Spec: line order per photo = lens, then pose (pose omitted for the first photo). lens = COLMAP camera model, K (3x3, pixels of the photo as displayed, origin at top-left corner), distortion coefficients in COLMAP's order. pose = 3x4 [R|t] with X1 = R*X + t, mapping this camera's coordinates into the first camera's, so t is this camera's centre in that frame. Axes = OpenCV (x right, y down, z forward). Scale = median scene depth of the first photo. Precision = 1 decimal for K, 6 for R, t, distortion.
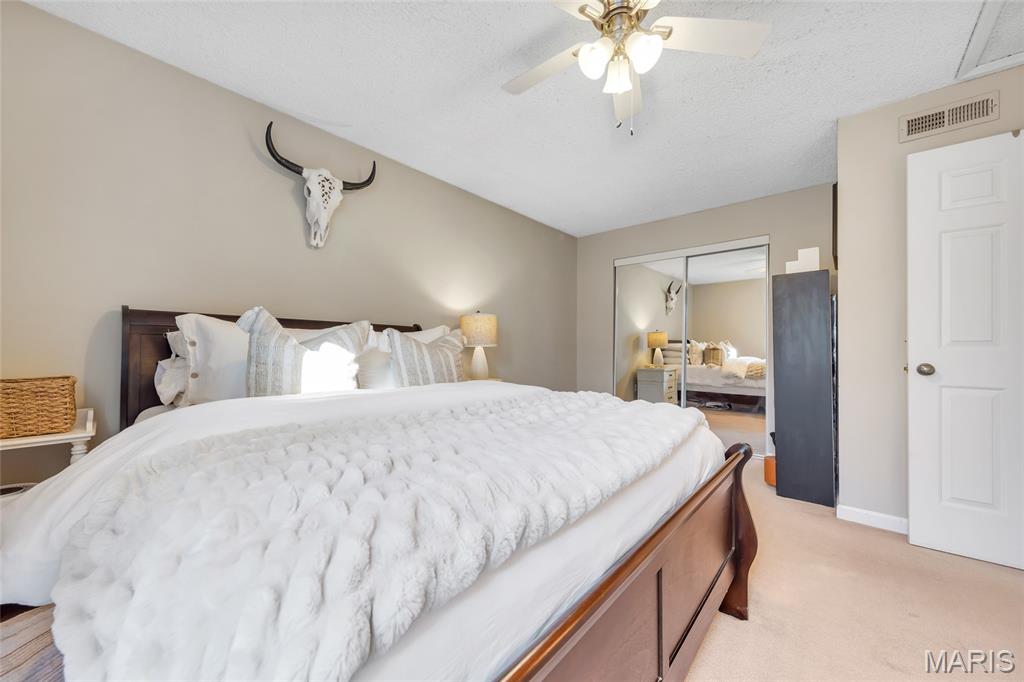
lens RADIAL K [[389.0, 0, 516.3], [0, 389.0, 342.7], [0, 0, 1]] dist [0.018382, 0.000035]
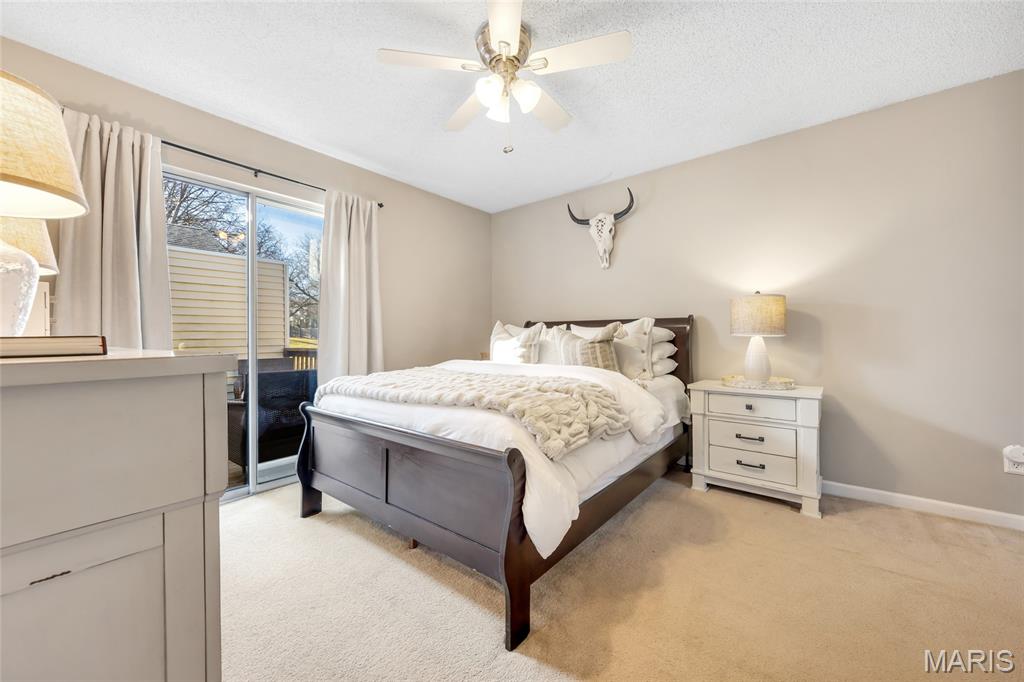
lens RADIAL K [[376.3, 0, 512.0], [0, 376.3, 341.0], [0, 0, 1]] dist [0.008296, -0.000049]
pose [[0.031841, 0.014233, -0.999392, 0.973411], [0.025607, 0.999559, 0.015051, -0.004049], [0.999165, -0.026071, 0.031463, 0.679676]]
